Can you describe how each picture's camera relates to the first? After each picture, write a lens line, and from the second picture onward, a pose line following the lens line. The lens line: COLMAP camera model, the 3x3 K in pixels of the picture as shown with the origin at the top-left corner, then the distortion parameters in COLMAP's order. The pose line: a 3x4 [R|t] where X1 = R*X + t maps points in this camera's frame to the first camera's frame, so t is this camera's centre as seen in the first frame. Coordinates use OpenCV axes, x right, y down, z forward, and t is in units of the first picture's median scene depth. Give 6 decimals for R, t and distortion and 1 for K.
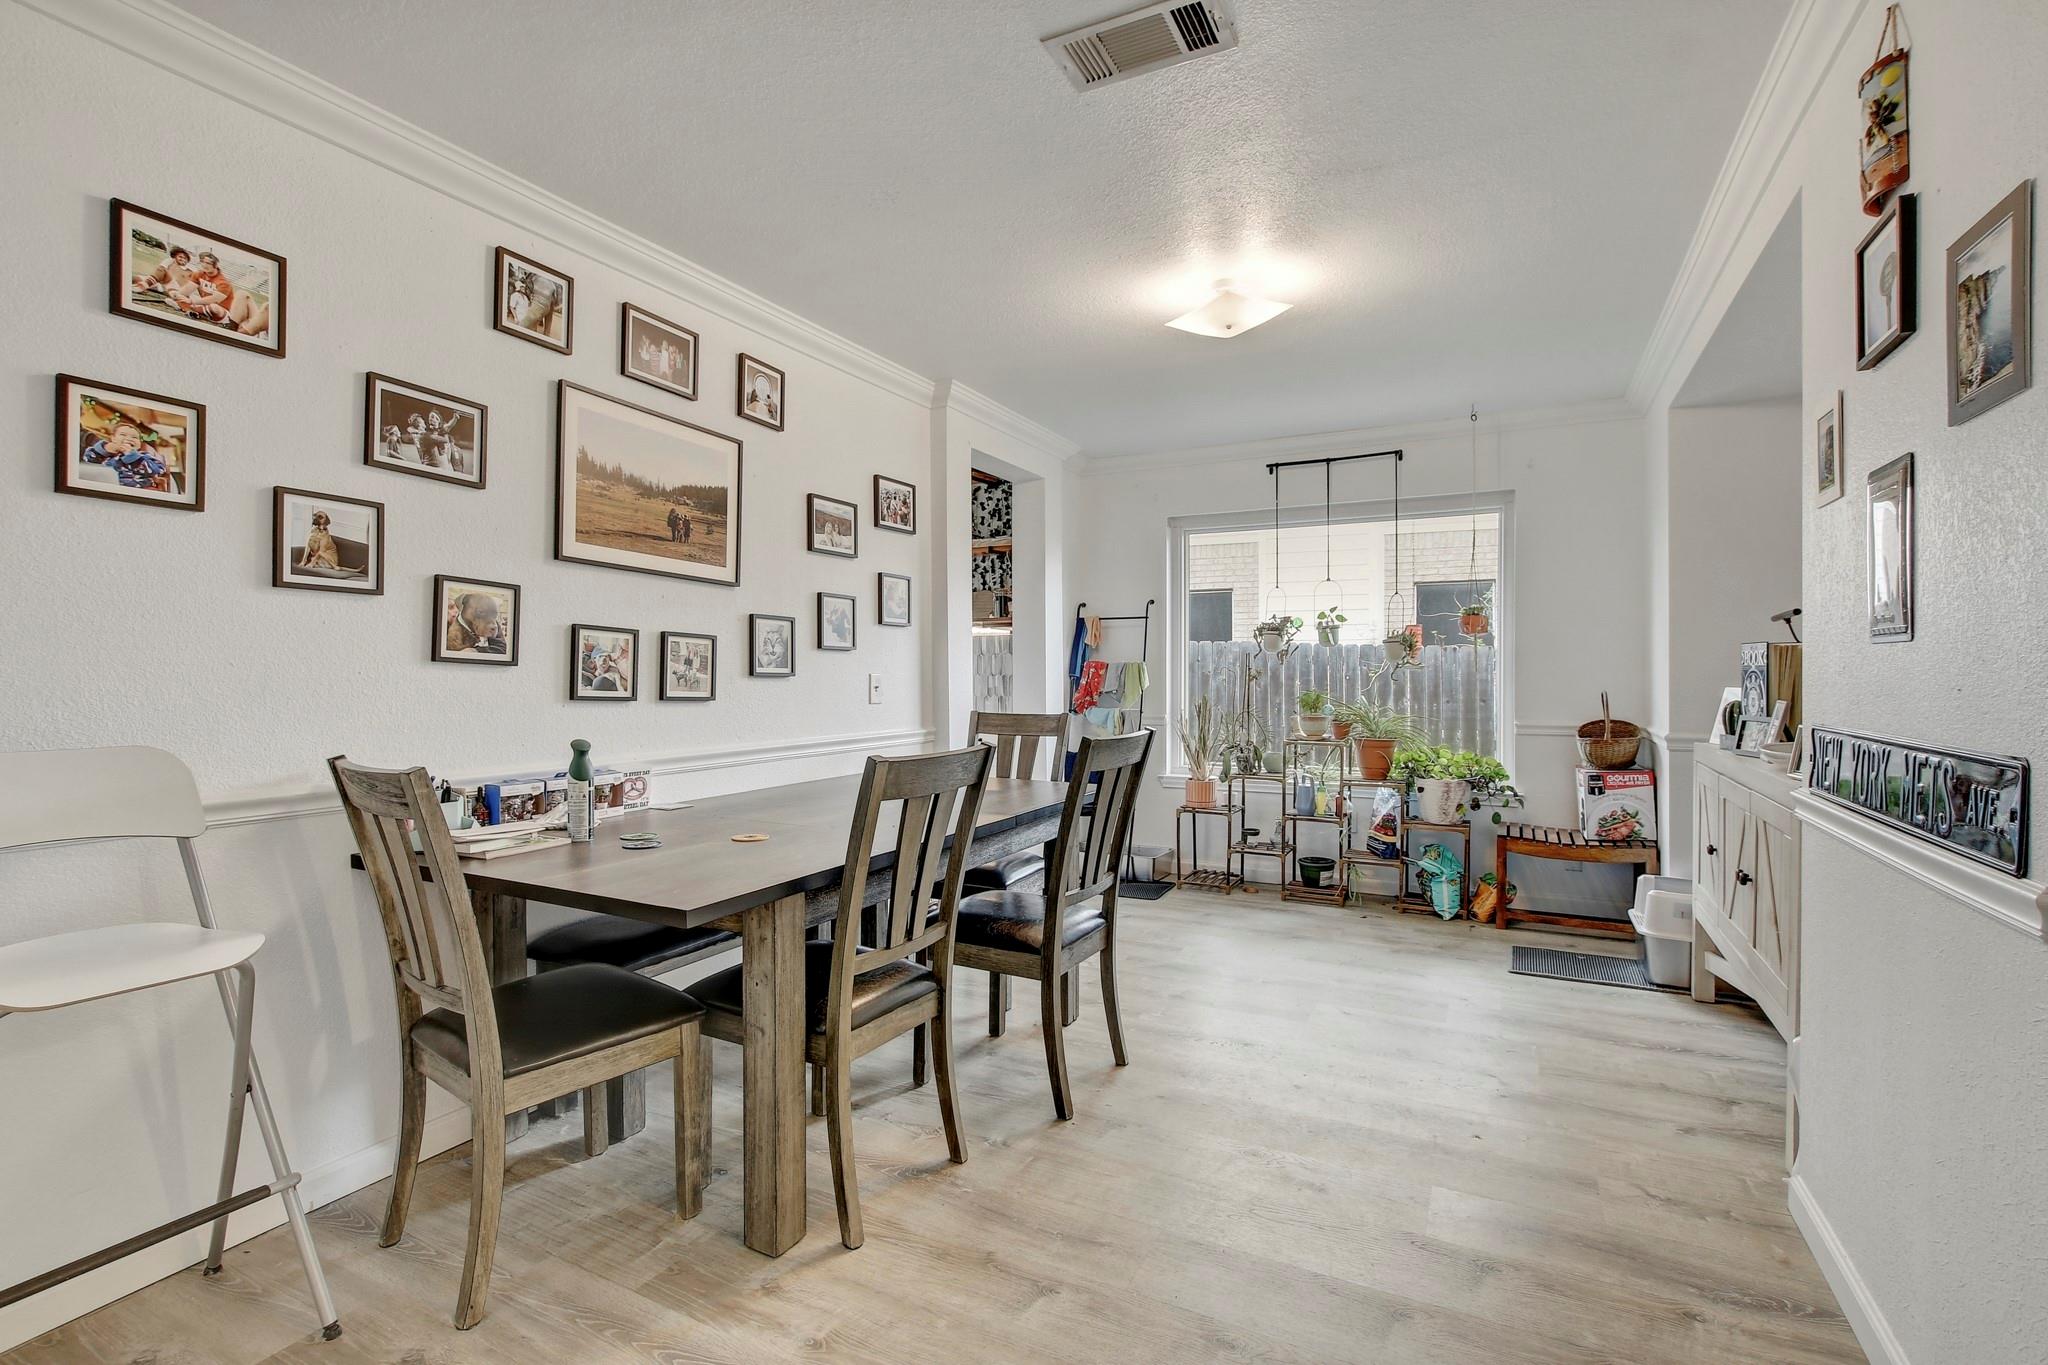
lens RADIAL K [[931.9, 0, 1024.6], [0, 931.9, 675.3], [0, 0, 1]] dist [-0.015909, 0.006350]
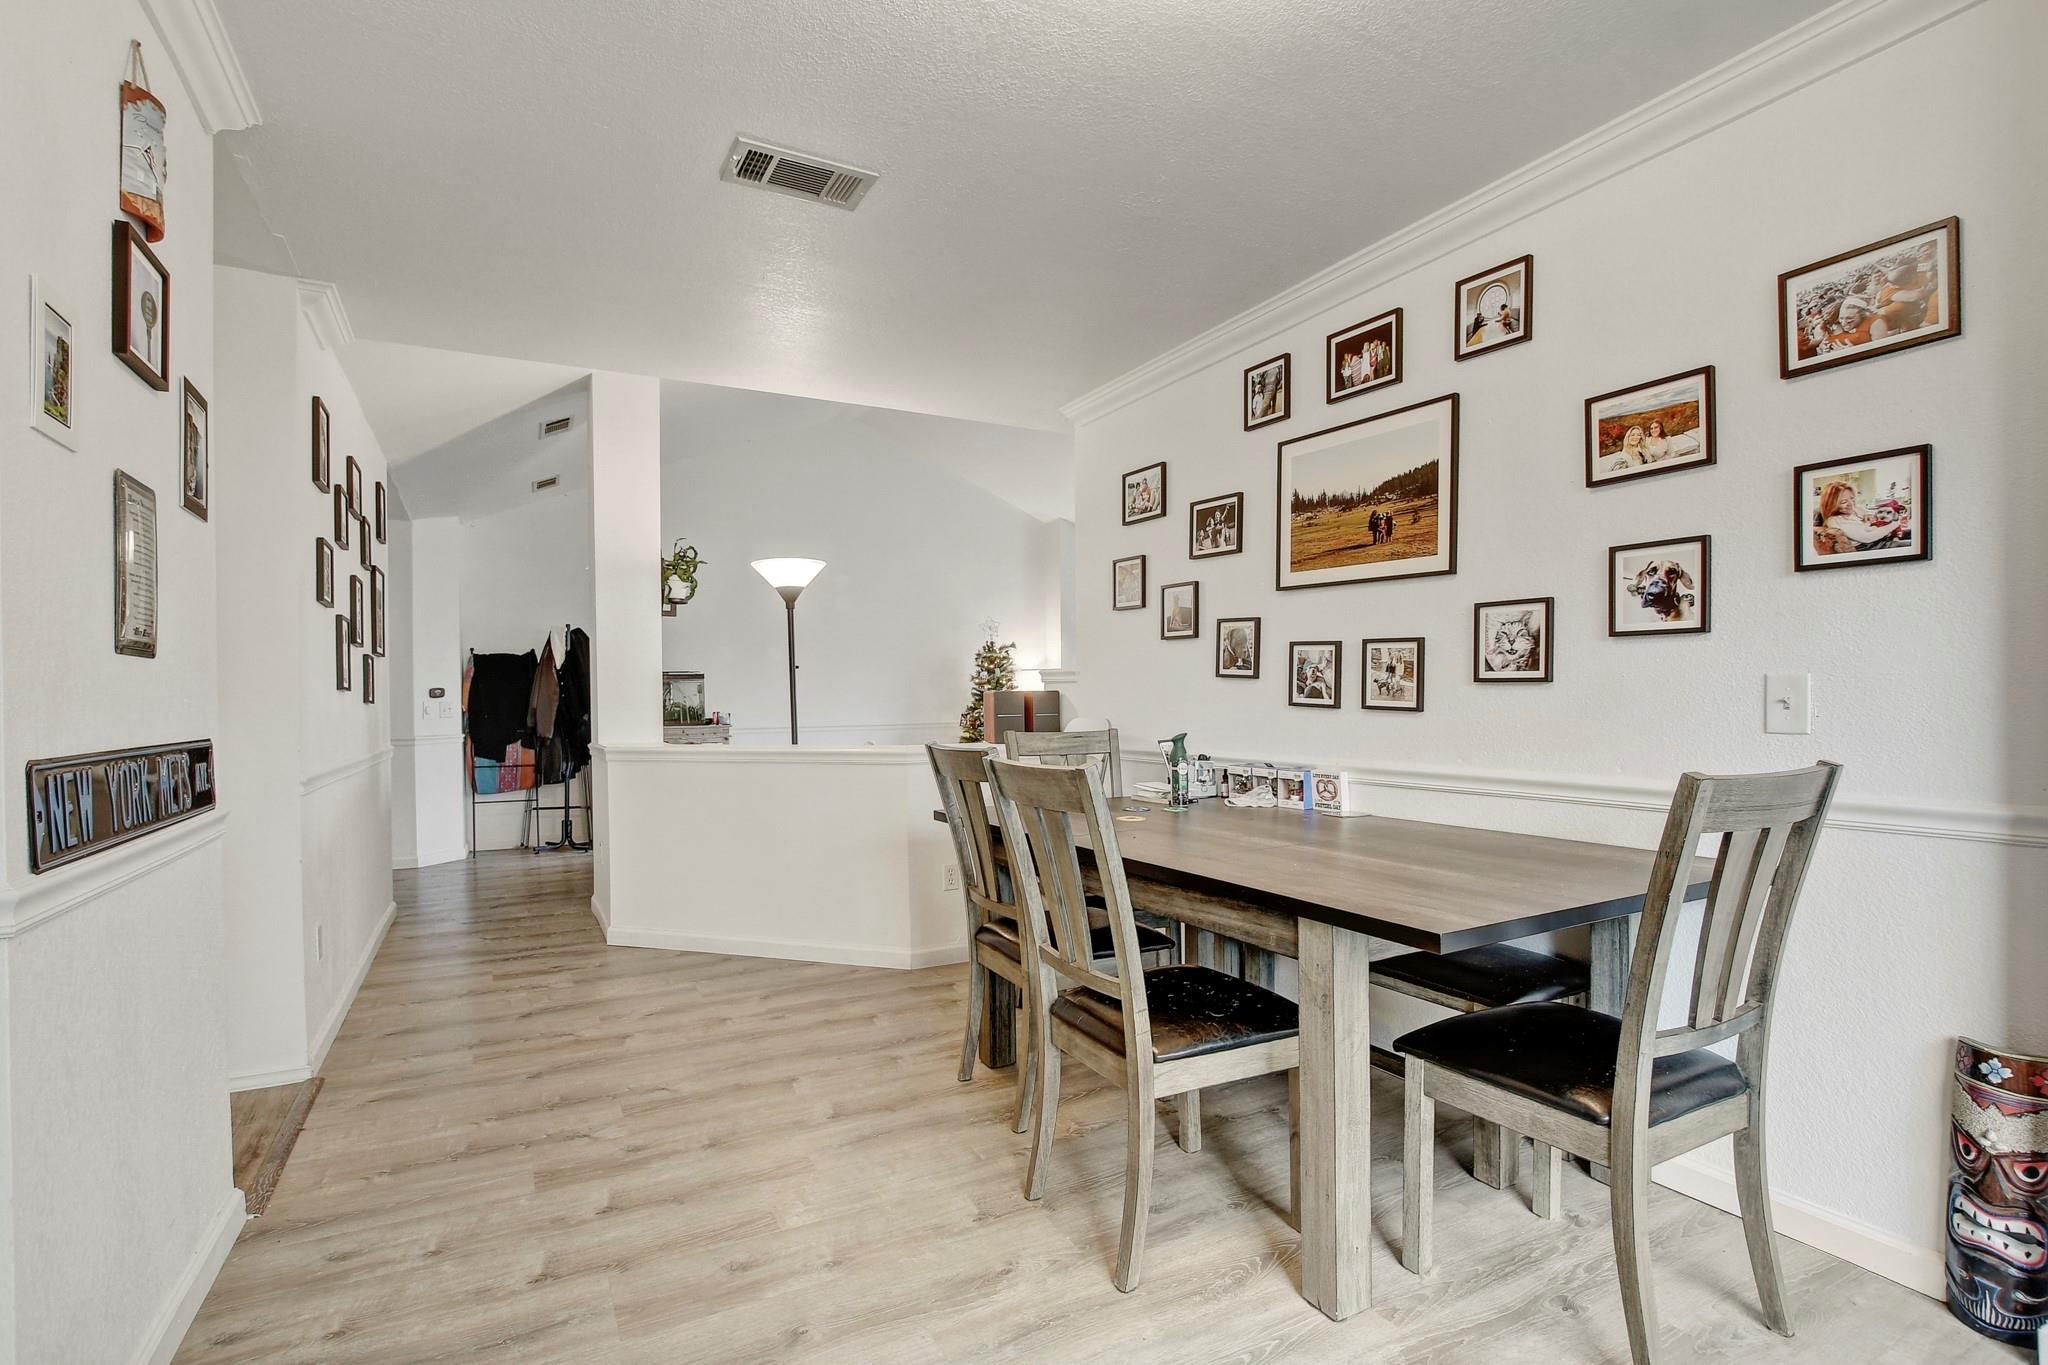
lens RADIAL K [[931.9, 0, 980.3], [0, 931.9, 700.9], [0, 0, 1]] dist [-0.015909, 0.006350]
pose [[-0.570028, 0.006934, -0.821596, 0.675886], [0.005035, 0.999975, 0.004946, 0.011702], [0.821610, -0.001318, -0.570048, 1.265793]]
